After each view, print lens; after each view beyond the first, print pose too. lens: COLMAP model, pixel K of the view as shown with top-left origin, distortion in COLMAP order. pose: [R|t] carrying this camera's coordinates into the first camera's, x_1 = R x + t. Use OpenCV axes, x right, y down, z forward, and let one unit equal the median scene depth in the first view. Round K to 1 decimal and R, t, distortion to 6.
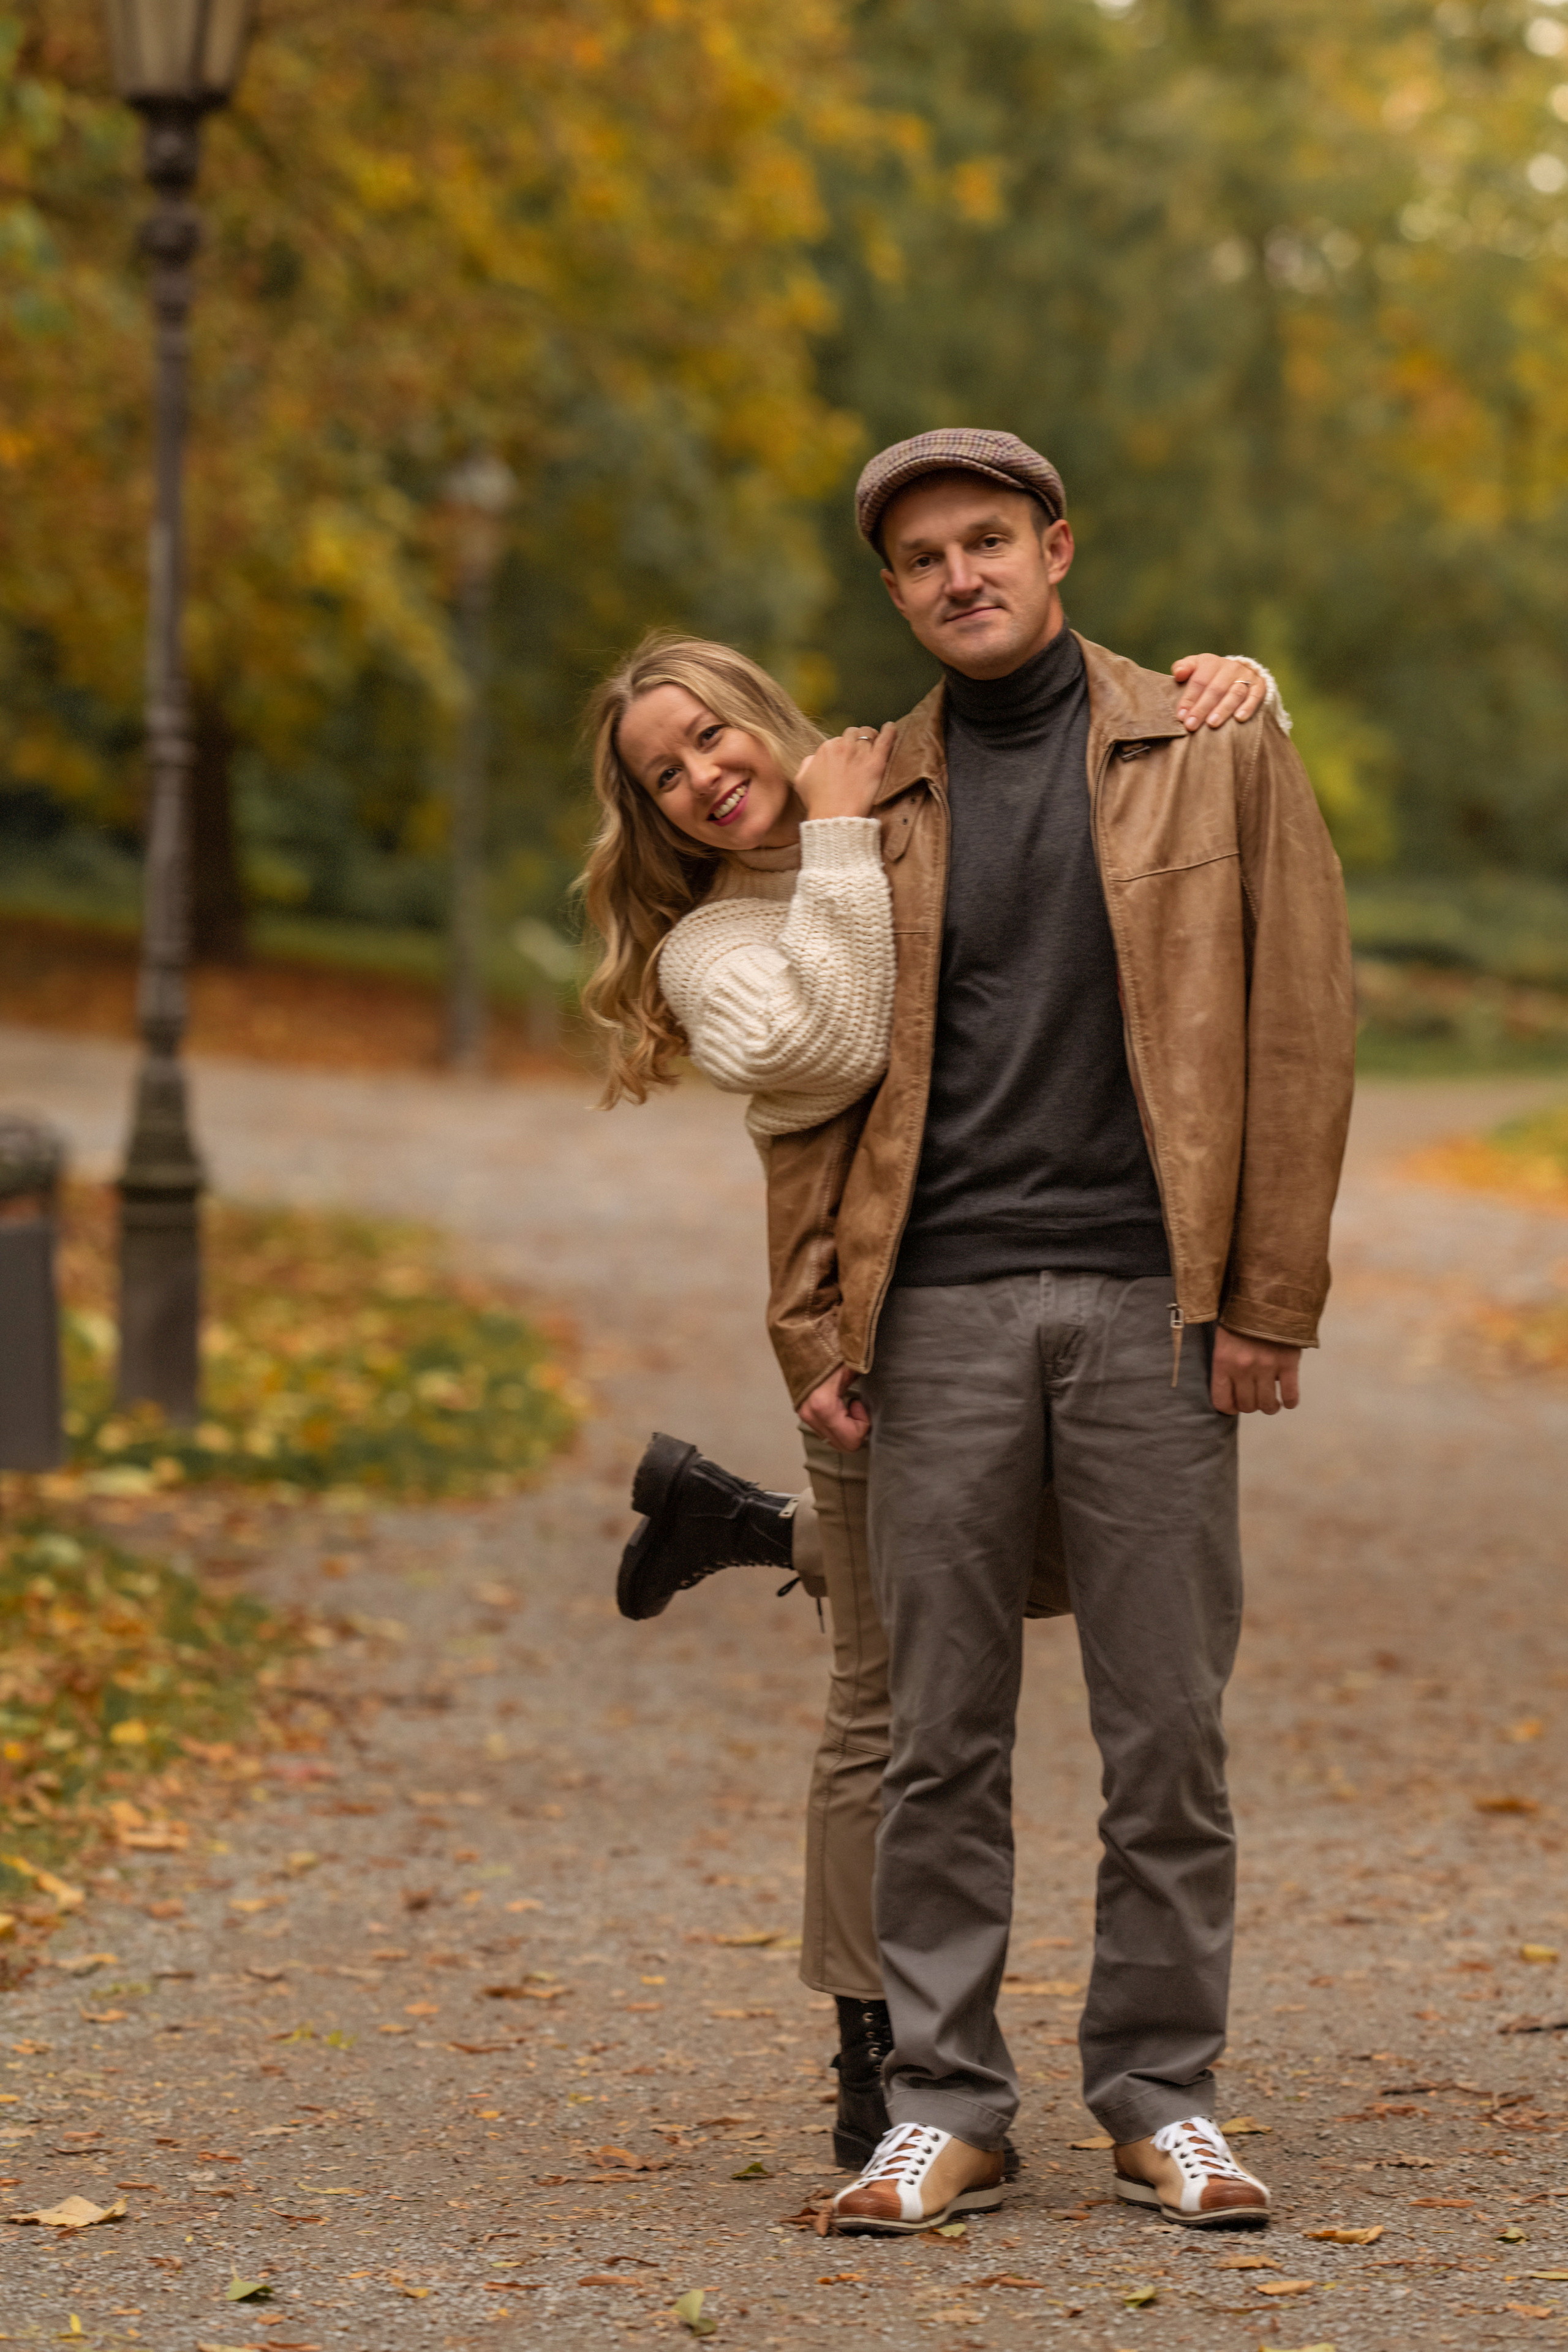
lens RADIAL K [[8702.9, 0, 785.7], [0, 8702.9, 1175.2], [0, 0, 1]] dist [0.161604, 0.000000]
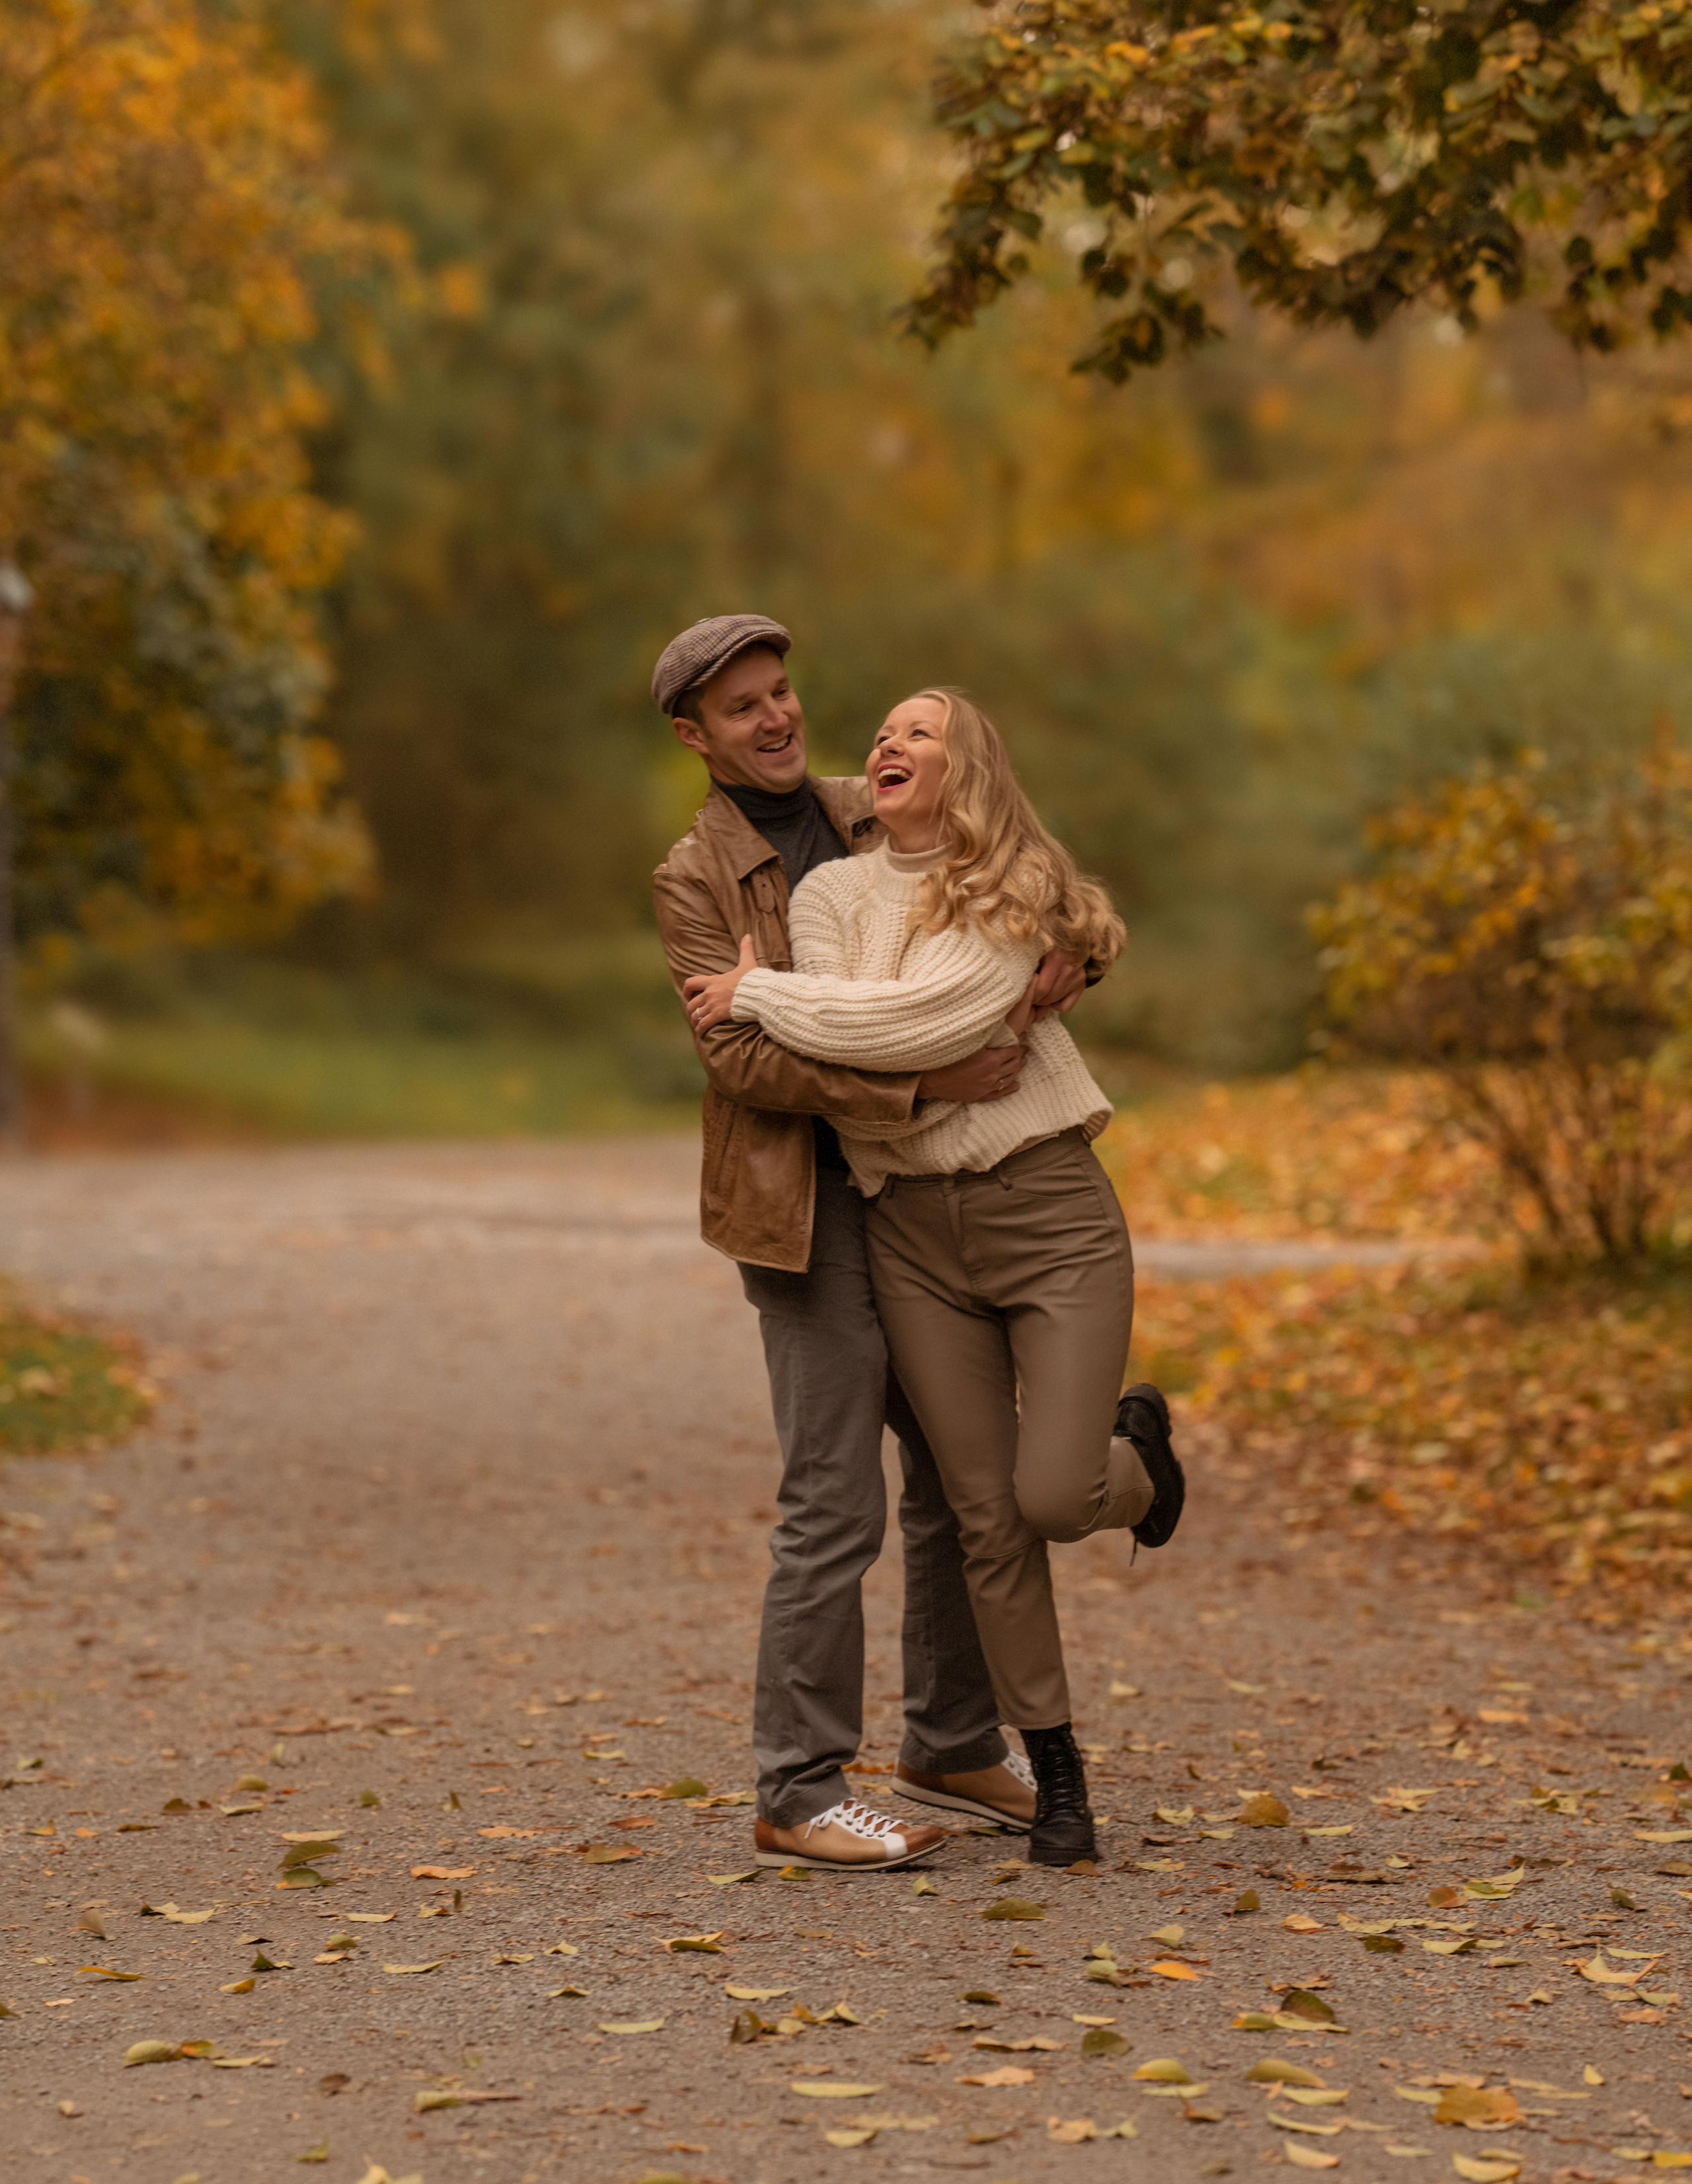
lens RADIAL K [[9431.3, 0, 837.9], [0, 9431.3, 1107.3], [0, 0, 1]] dist [0.289037, 0.000000]
pose [[0.997733, -0.037830, 0.055665, 0.000203], [0.038709, 0.999141, -0.014784, 0.004166], [-0.055058, 0.016905, 0.998340, -0.146306]]
